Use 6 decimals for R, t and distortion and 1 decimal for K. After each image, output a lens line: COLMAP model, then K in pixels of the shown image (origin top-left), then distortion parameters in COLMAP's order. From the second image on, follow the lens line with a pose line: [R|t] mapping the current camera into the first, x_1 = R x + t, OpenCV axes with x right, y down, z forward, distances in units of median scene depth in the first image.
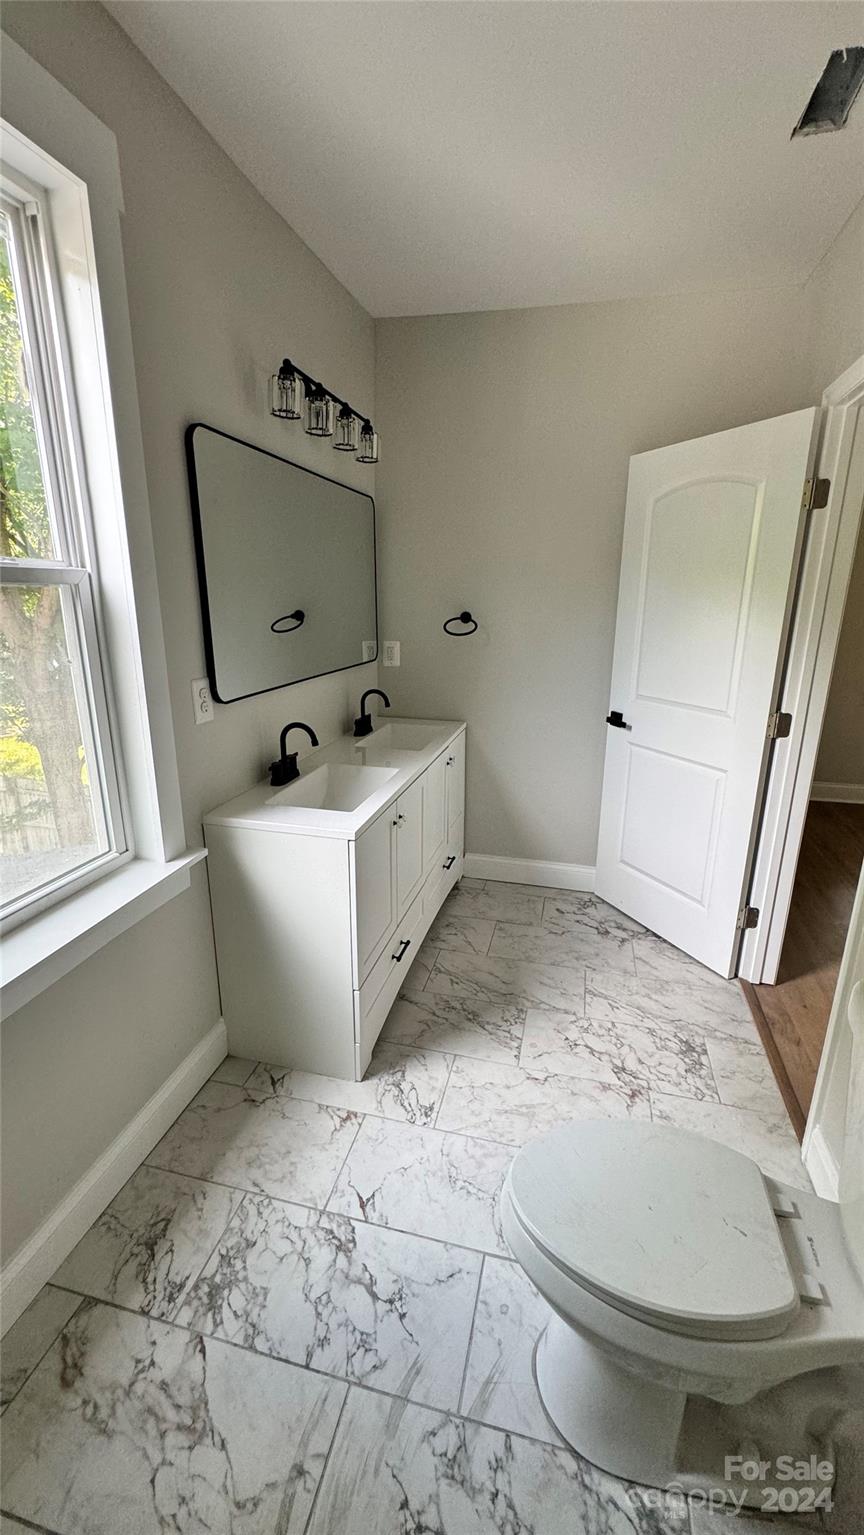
lens RADIAL K [[613.8, 0, 435.5], [0, 613.8, 766.6], [0, 0, 1]] dist [-0.000837, 0.000280]
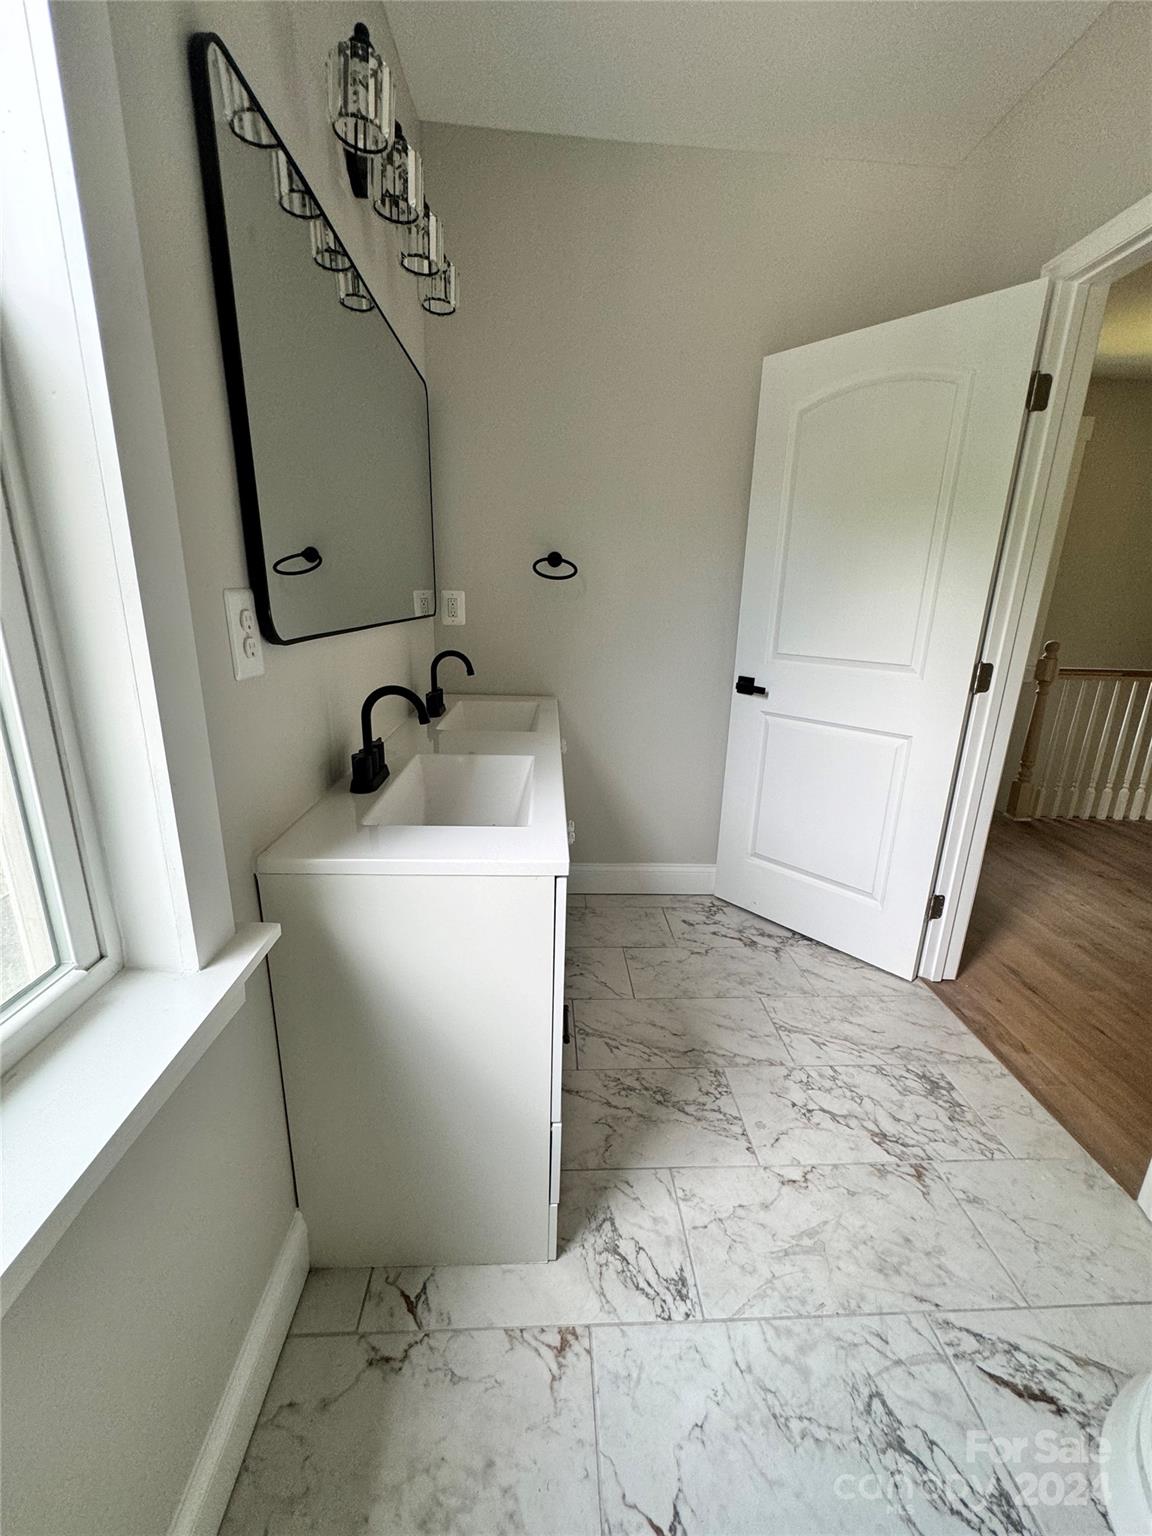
lens RADIAL K [[614.3, 0, 578.1], [0, 614.3, 766.5], [0, 0, 1]] dist [-0.001026, 0.000197]
pose [[0.956718, -0.061505, 0.284444, -0.223062], [0.059817, 0.998102, 0.014624, 0.008895], [-0.284804, 0.003023, 0.958581, 0.363030]]
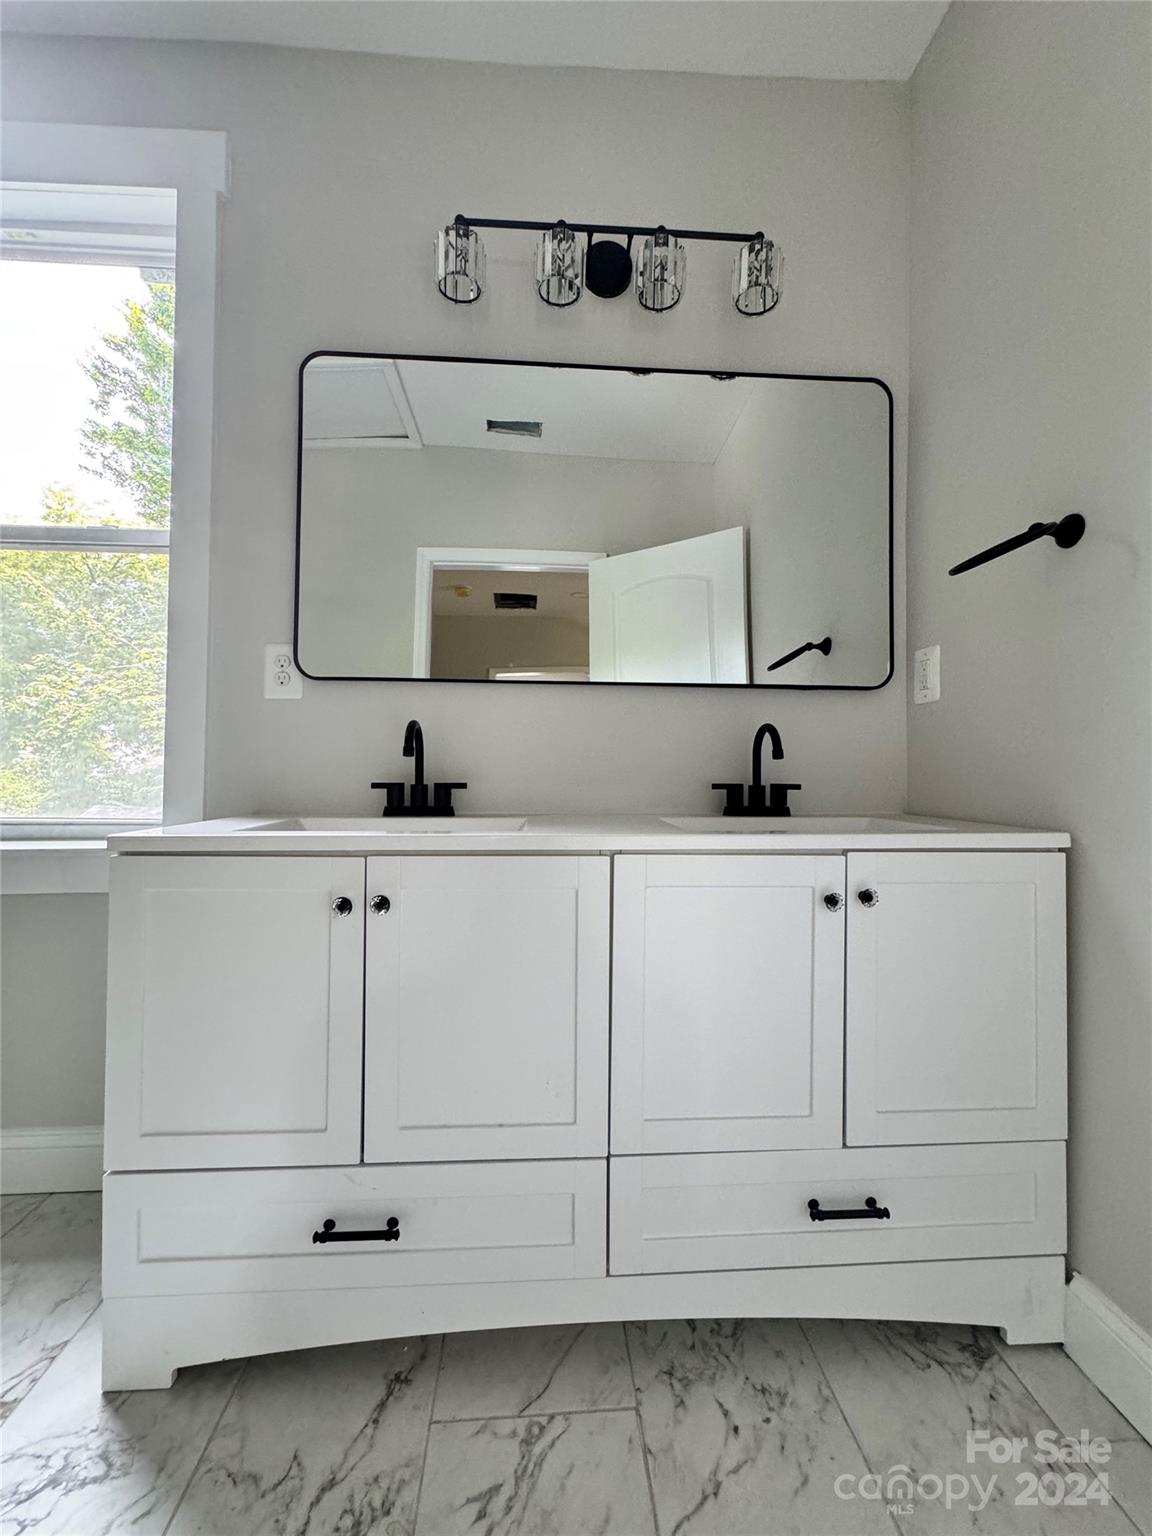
lens RADIAL K [[614.3, 0, 579.8], [0, 614.3, 767.9], [0, 0, 1]] dist [-0.001026, 0.000197]
pose [[0.307915, -0.017896, -0.951245, 0.418006], [-0.262965, 0.959273, -0.103168, -0.004350], [0.914351, 0.281912, 0.290669, 0.966924]]
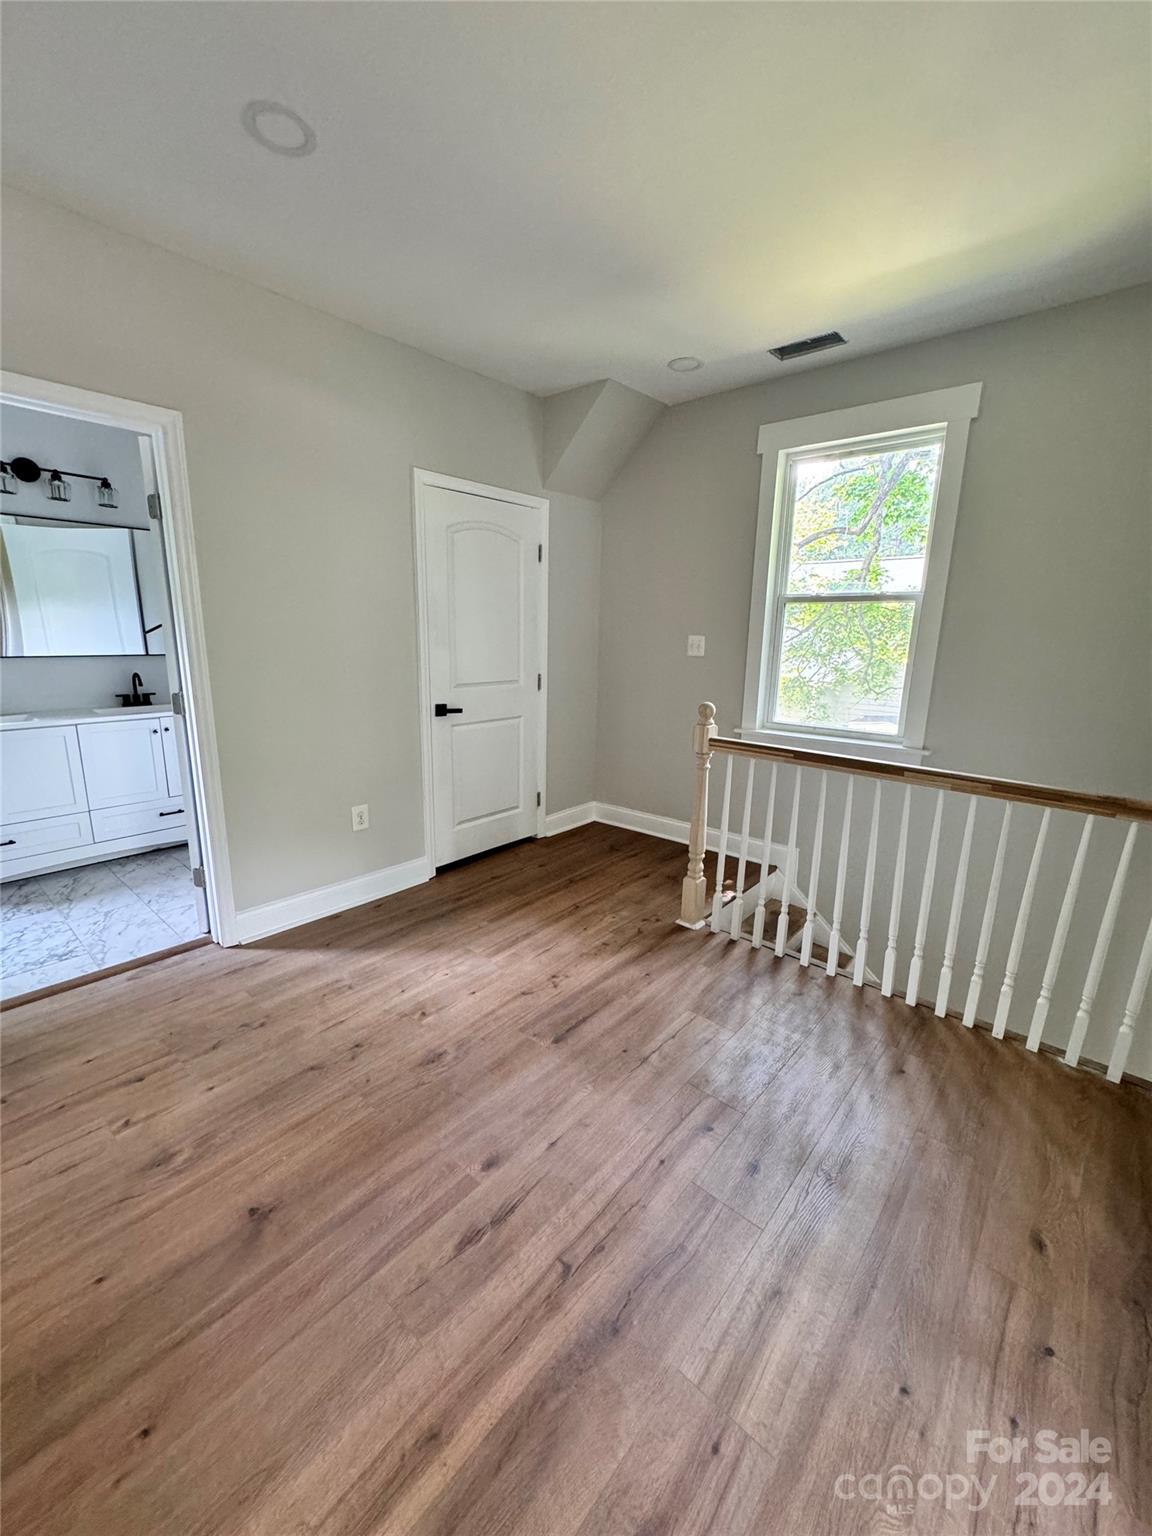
lens RADIAL K [[614.3, 0, 575.9], [0, 614.3, 773.3], [0, 0, 1]] dist [-0.001026, 0.000197]
pose [[0.889353, 0.110061, -0.443778, 1.803134], [-0.134522, 0.990622, -0.023906, -0.007321], [0.436985, 0.080959, 0.895818, 0.318019]]
